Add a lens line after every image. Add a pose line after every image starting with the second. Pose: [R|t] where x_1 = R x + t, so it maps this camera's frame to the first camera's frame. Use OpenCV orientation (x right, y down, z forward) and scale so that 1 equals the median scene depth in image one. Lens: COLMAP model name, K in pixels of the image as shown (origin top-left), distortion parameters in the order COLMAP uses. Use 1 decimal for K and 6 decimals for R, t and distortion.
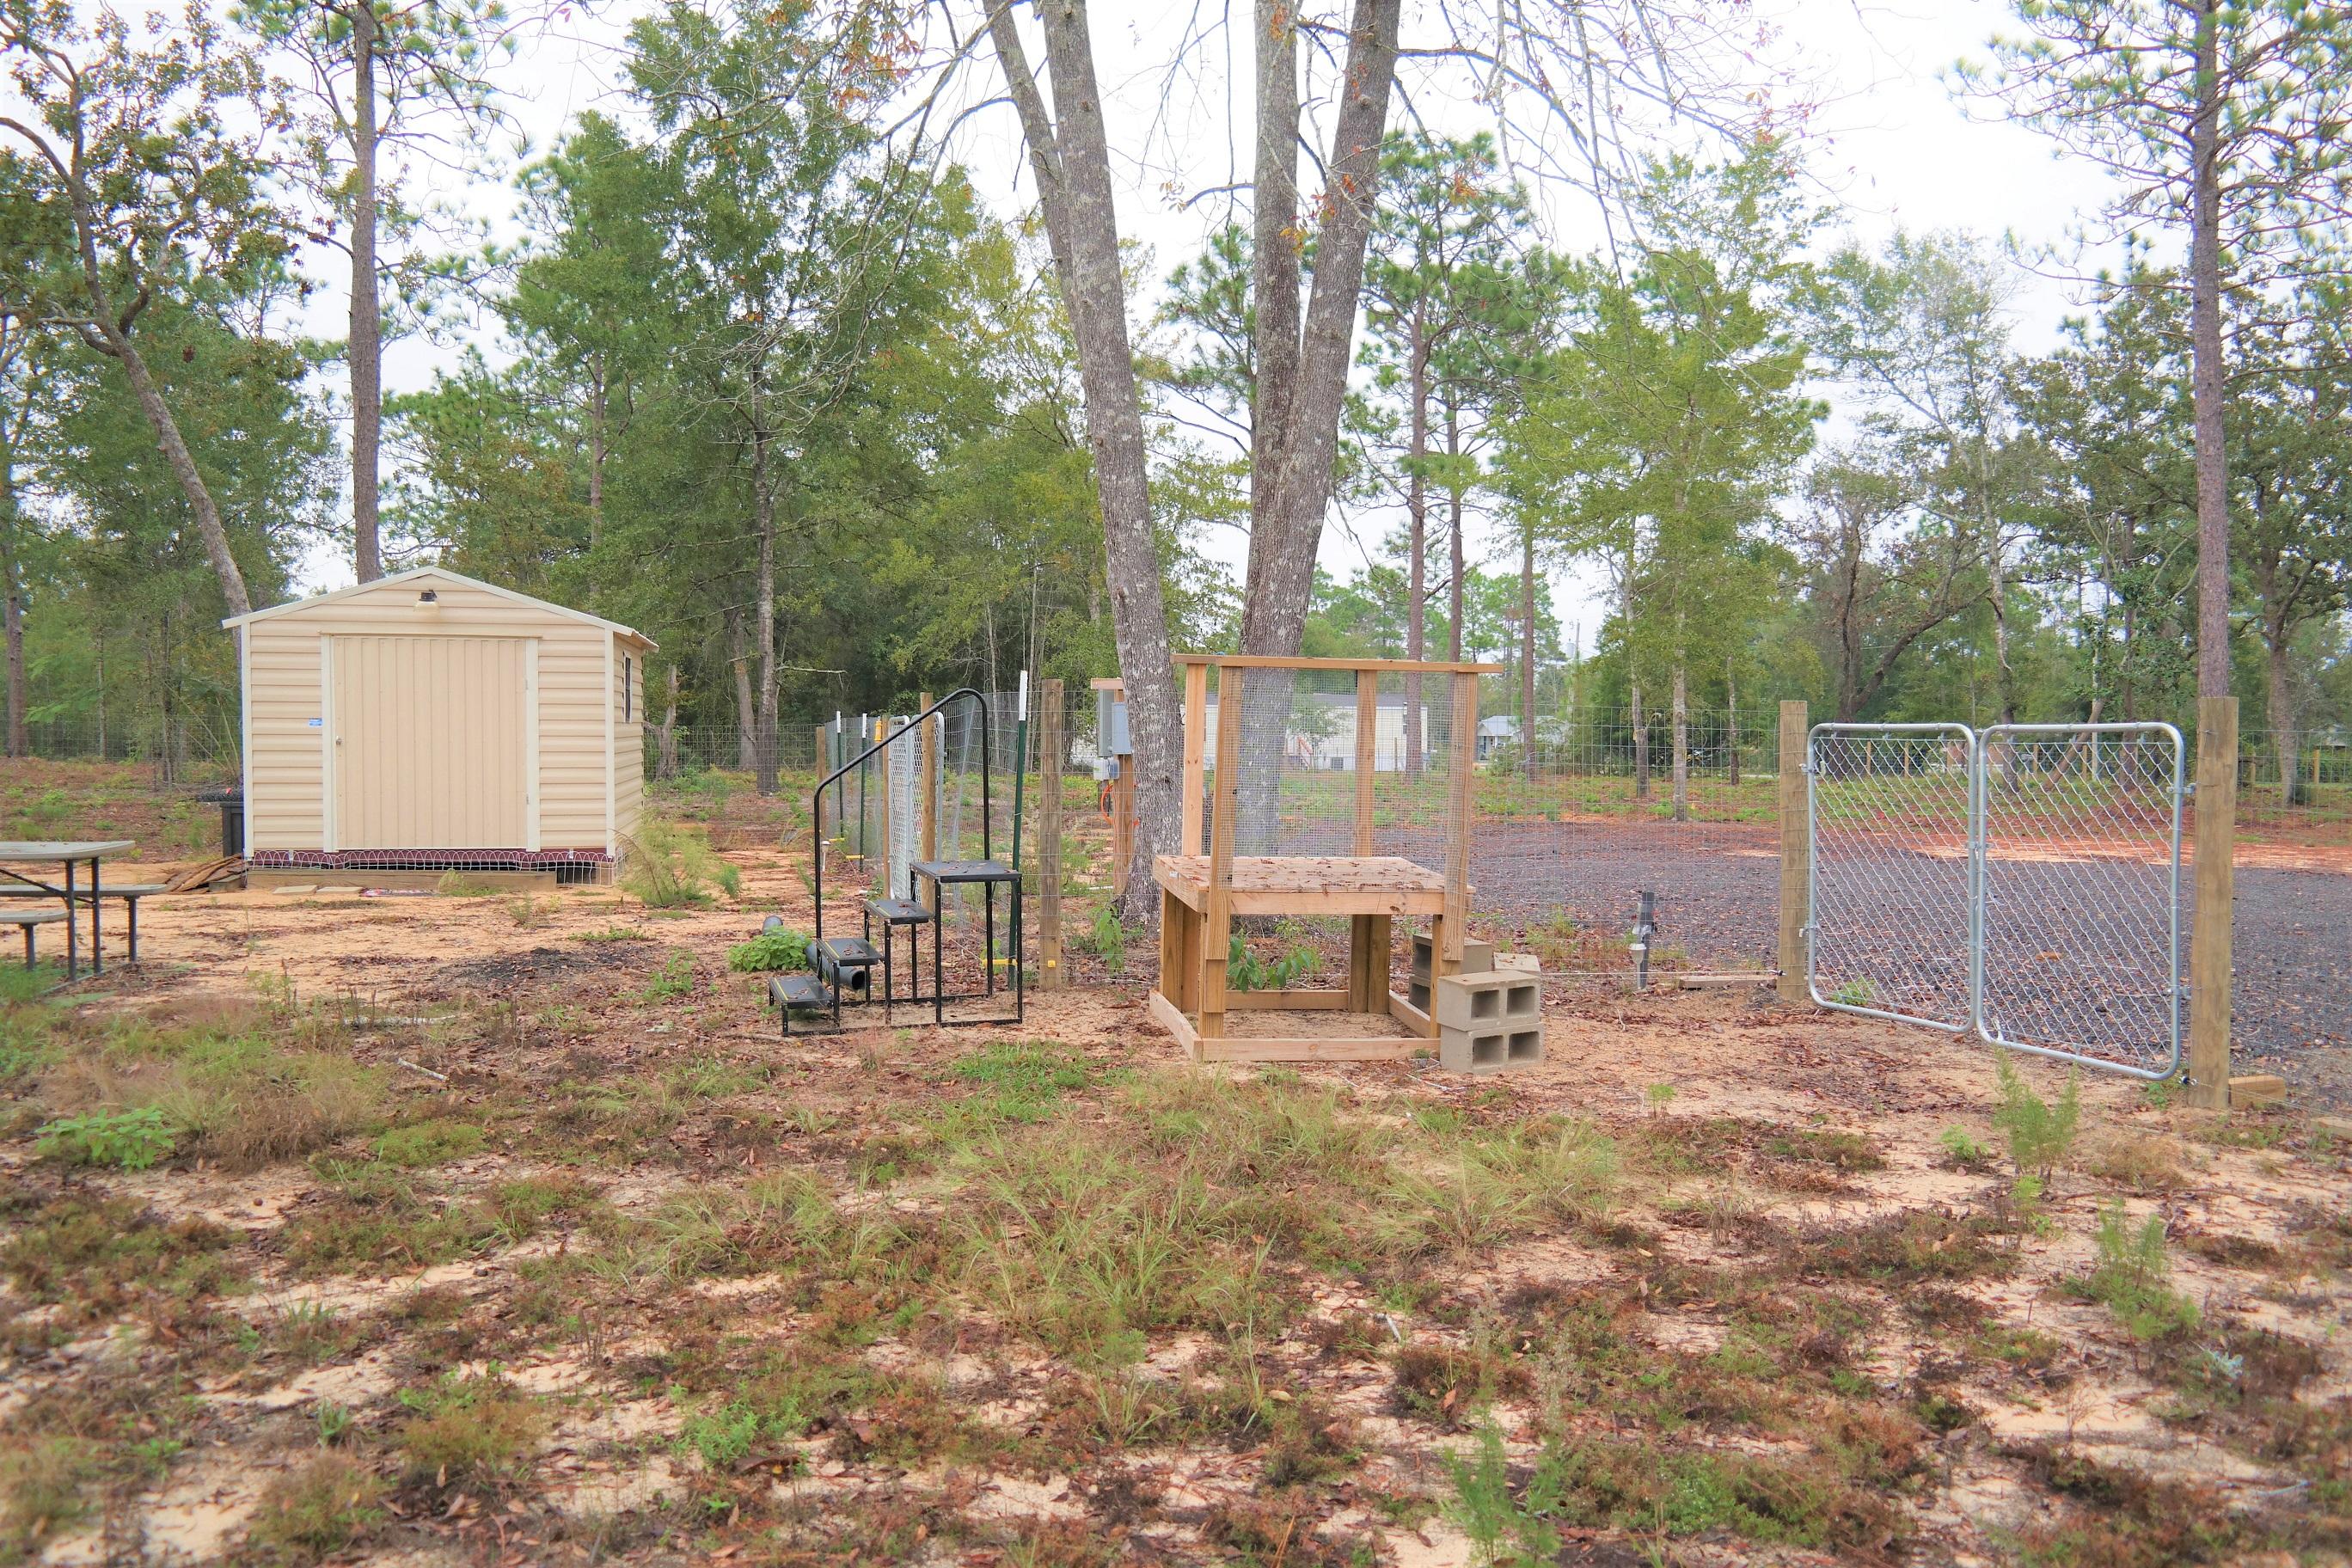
lens RADIAL K [[1911.8, 0, 1176.0], [0, 1911.8, 784.0], [0, 0, 1]] dist [0.004127, -0.009866]
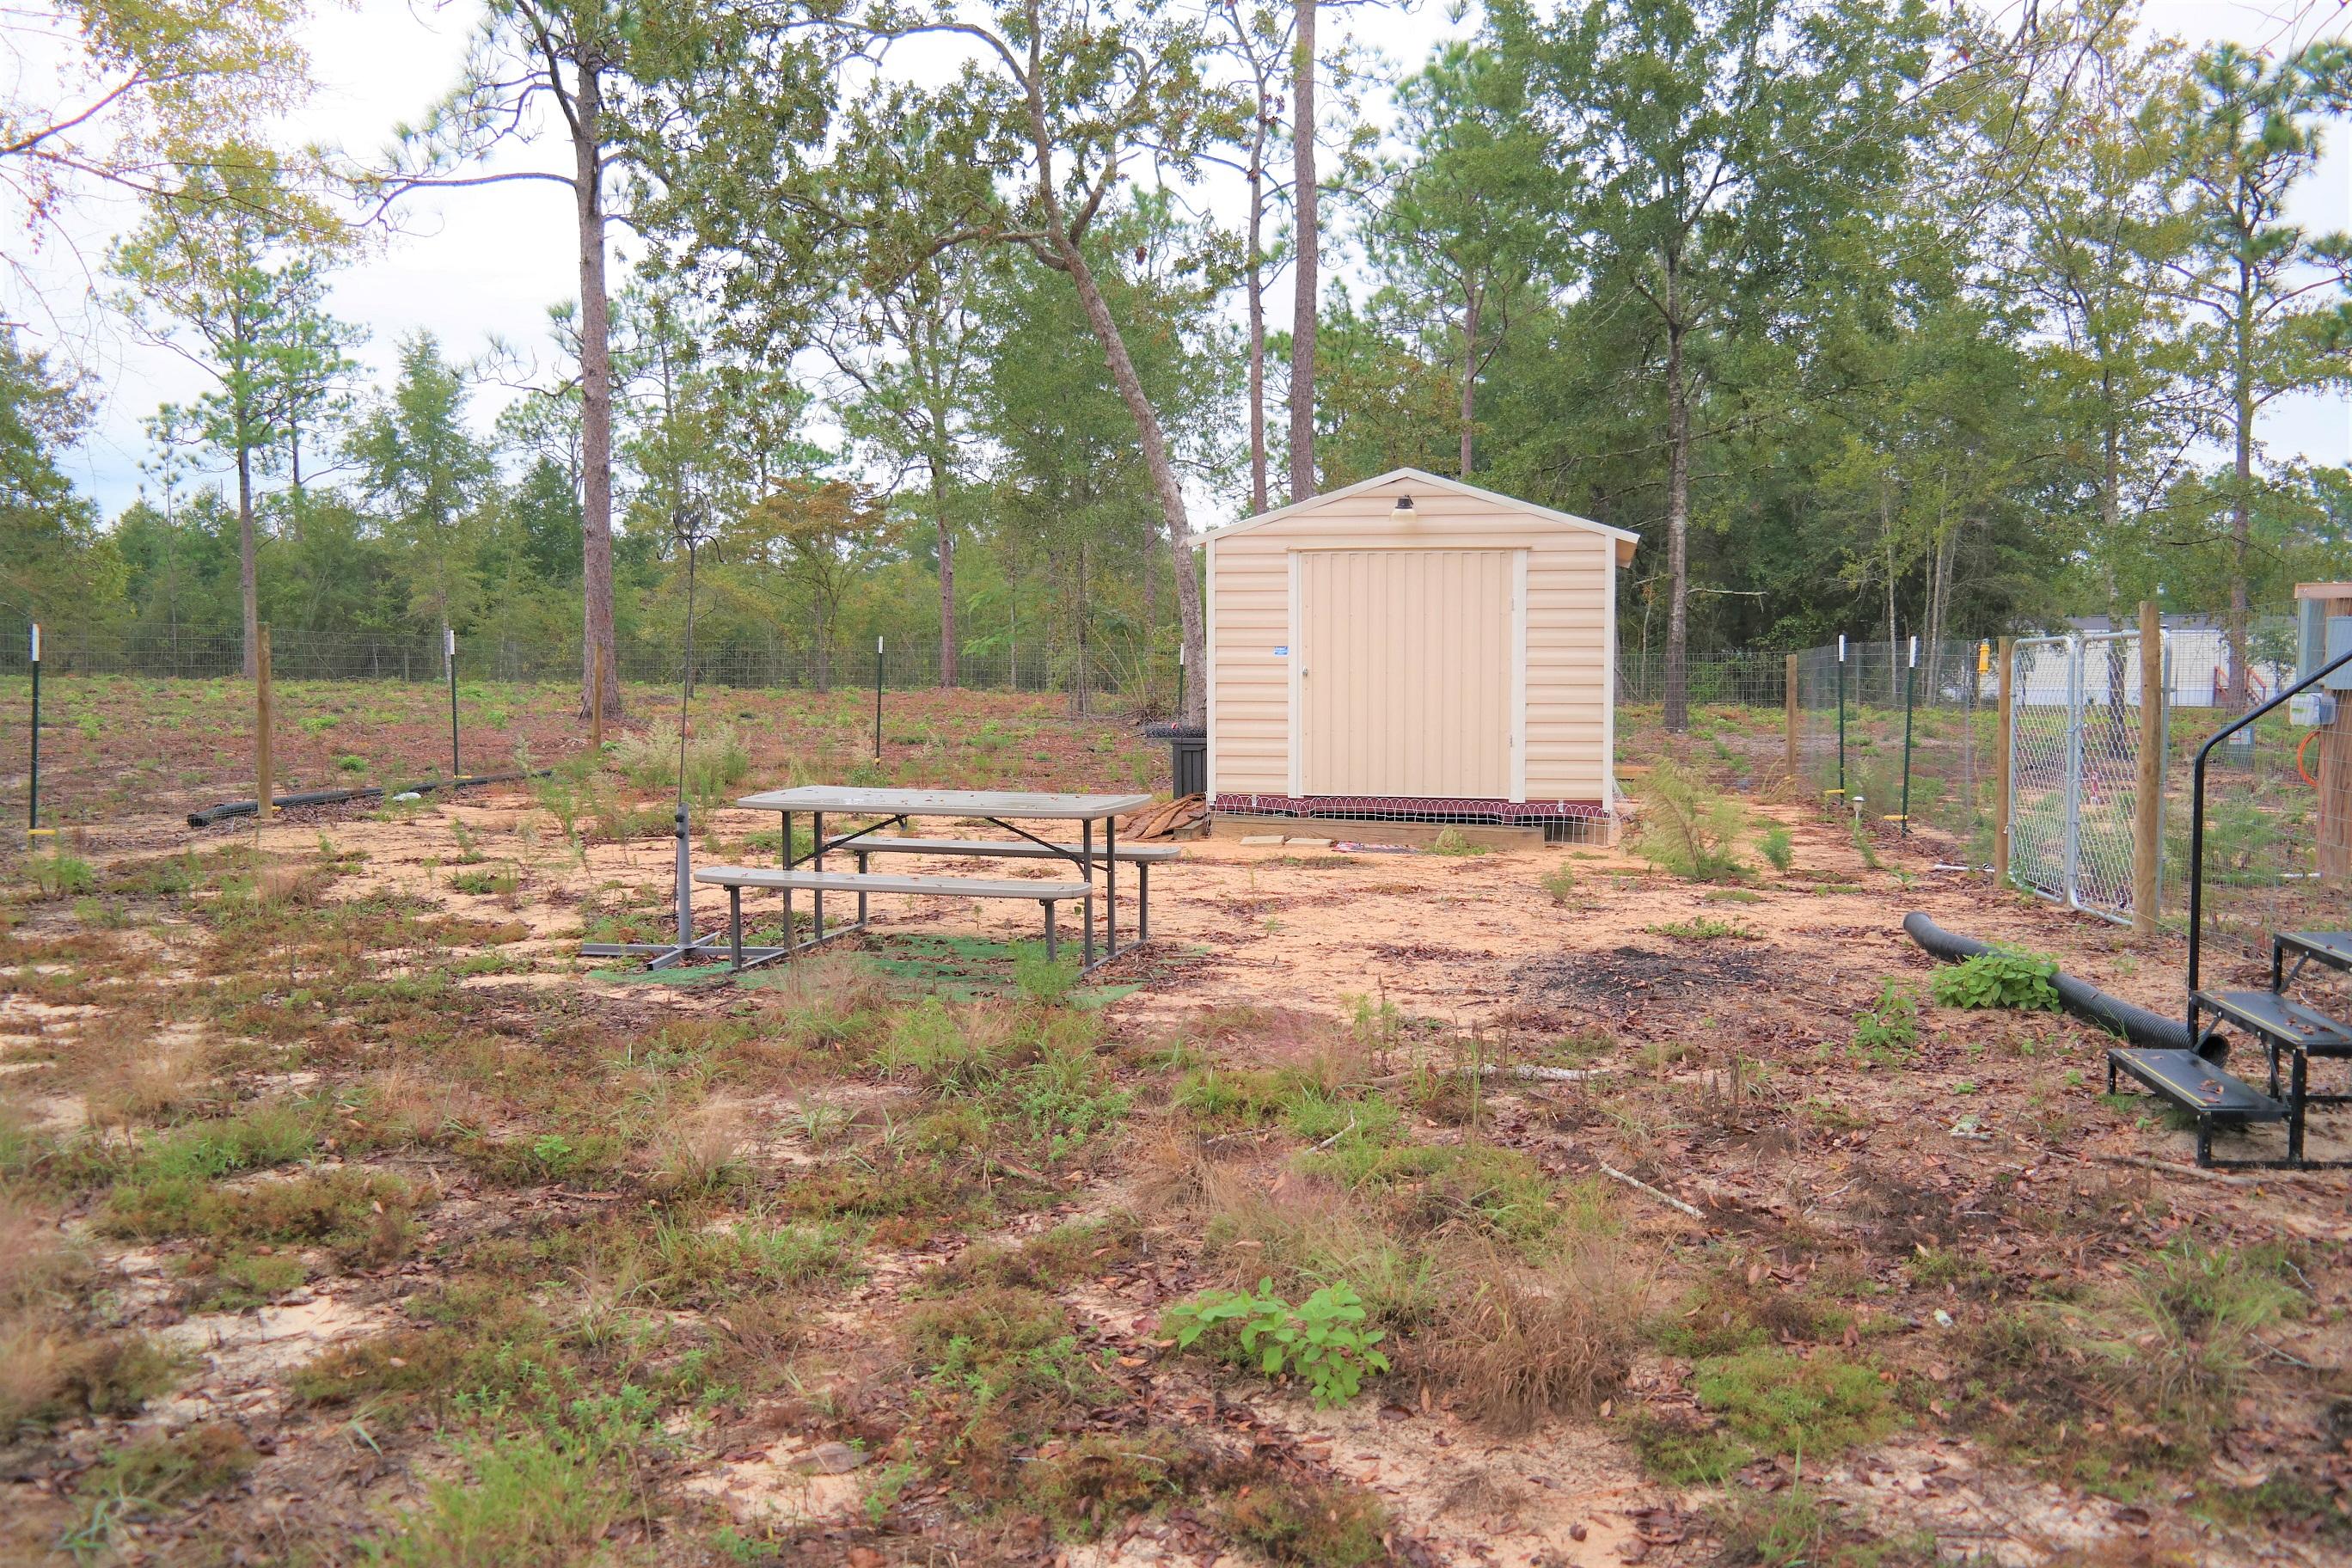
lens RADIAL K [[1955.8, 0, 1181.5], [0, 1955.8, 759.4], [0, 0, 1]] dist [0.039067, -0.047792]
pose [[0.912839, 0.017529, -0.407944, -0.118864], [-0.008579, 0.999681, 0.023758, -0.003059], [0.408230, -0.018187, 0.912698, 0.150720]]
